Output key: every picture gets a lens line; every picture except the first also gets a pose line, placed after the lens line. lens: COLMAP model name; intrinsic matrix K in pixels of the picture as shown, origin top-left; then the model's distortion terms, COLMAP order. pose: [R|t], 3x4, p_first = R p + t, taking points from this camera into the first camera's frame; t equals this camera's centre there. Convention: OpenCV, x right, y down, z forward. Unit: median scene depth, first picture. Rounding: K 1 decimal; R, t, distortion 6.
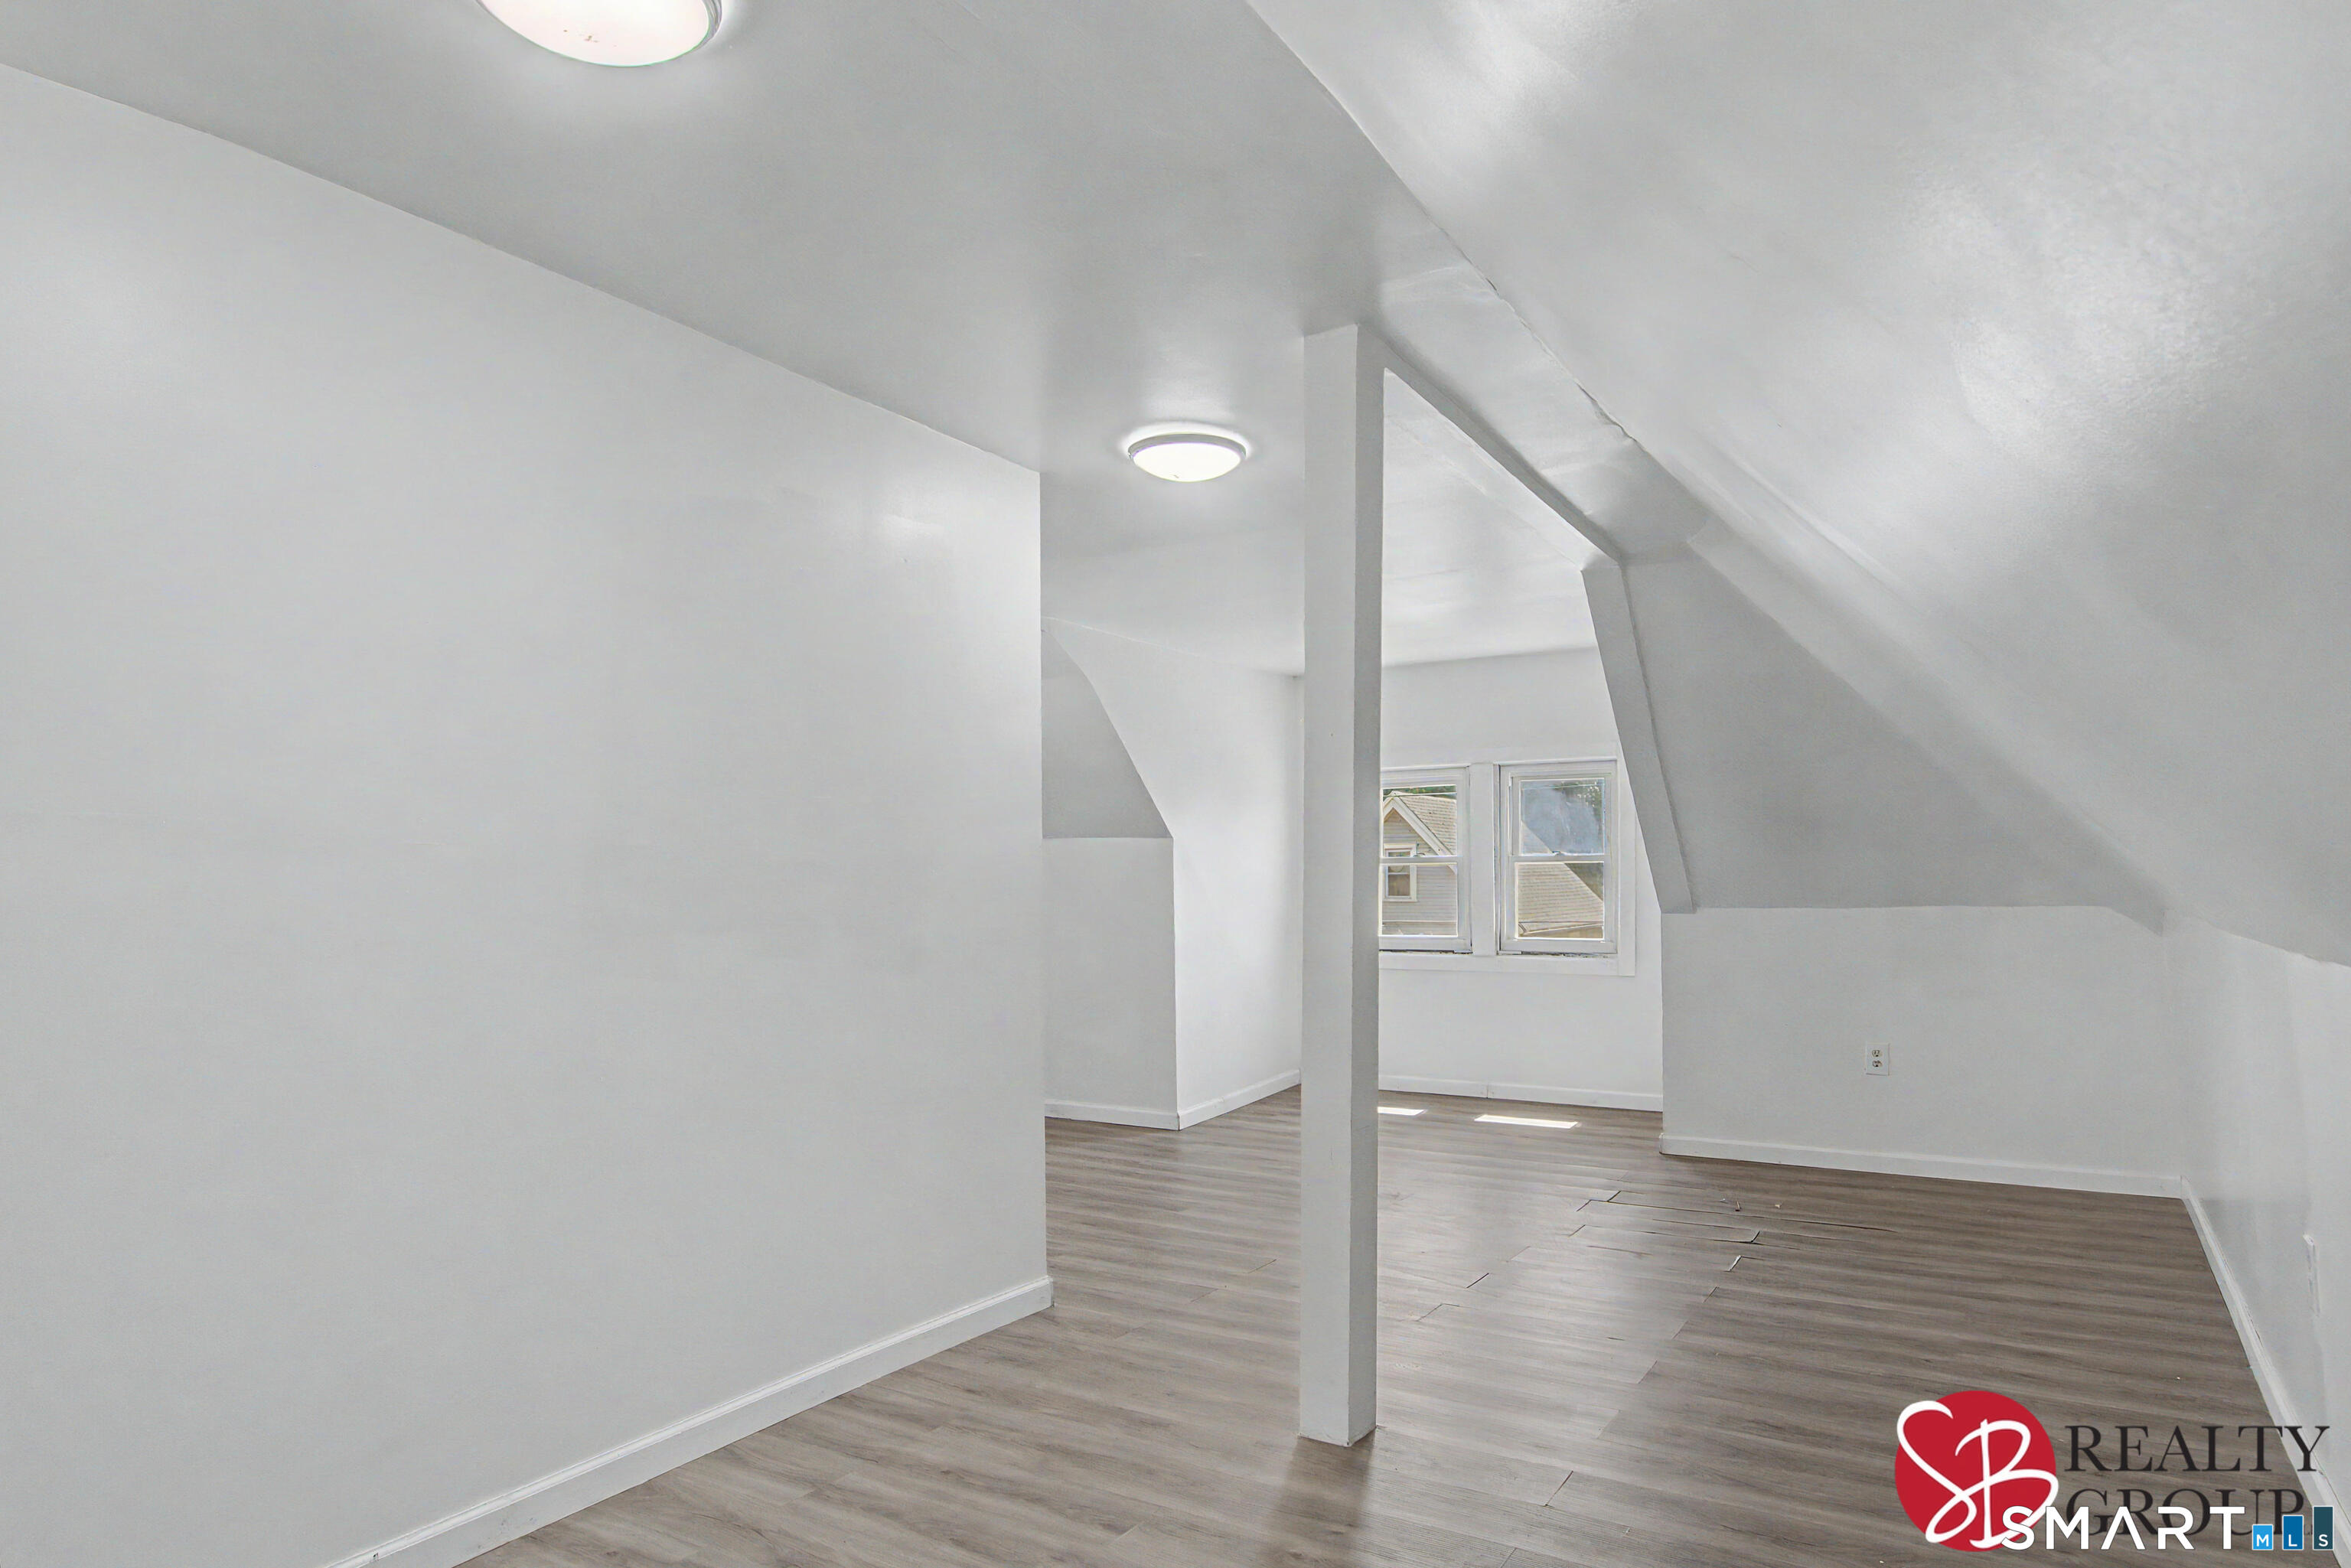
lens RADIAL K [[1398.0, 0, 1175.8], [0, 1398.0, 870.4], [0, 0, 1]] dist [0.005022, 0.001191]
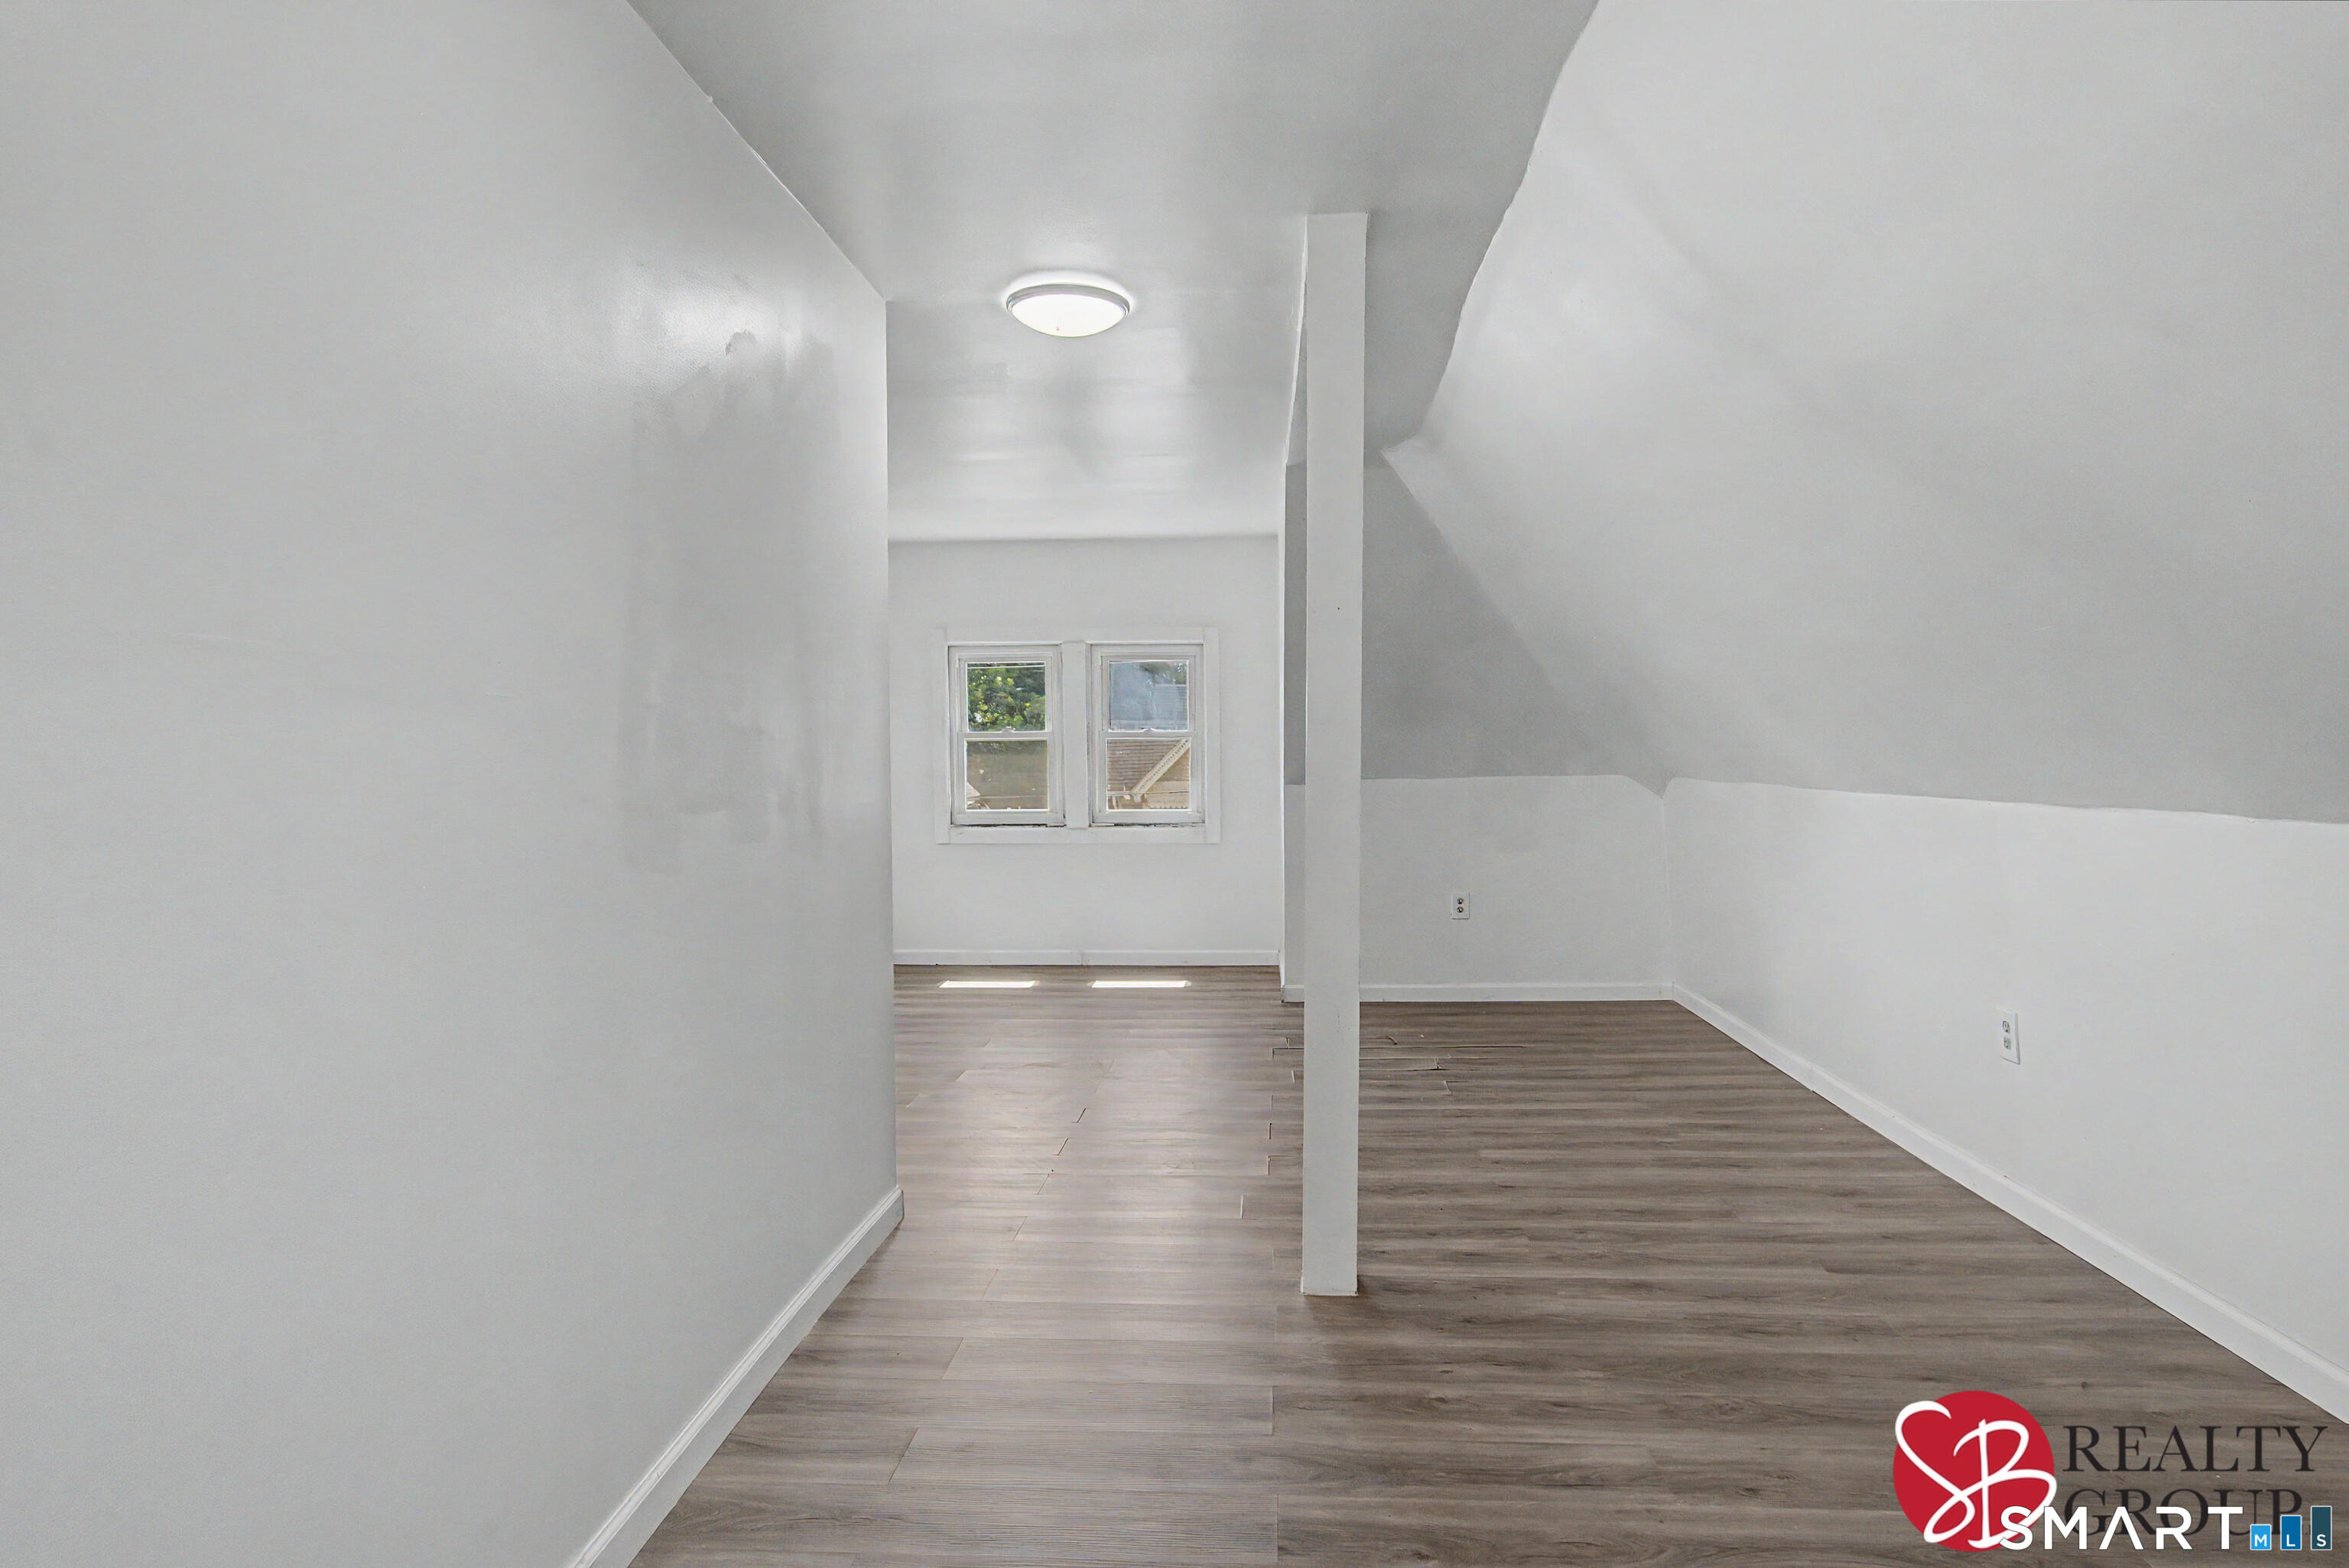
lens RADIAL K [[1378.1, 0, 1182.5], [0, 1378.1, 805.7], [0, 0, 1]] dist [0.002398, 0.000271]
pose [[0.878334, -0.018446, 0.477691, -0.247558], [-0.001801, 0.999120, 0.041893, 0.001757], [-0.478044, -0.037657, 0.877528, 0.089550]]
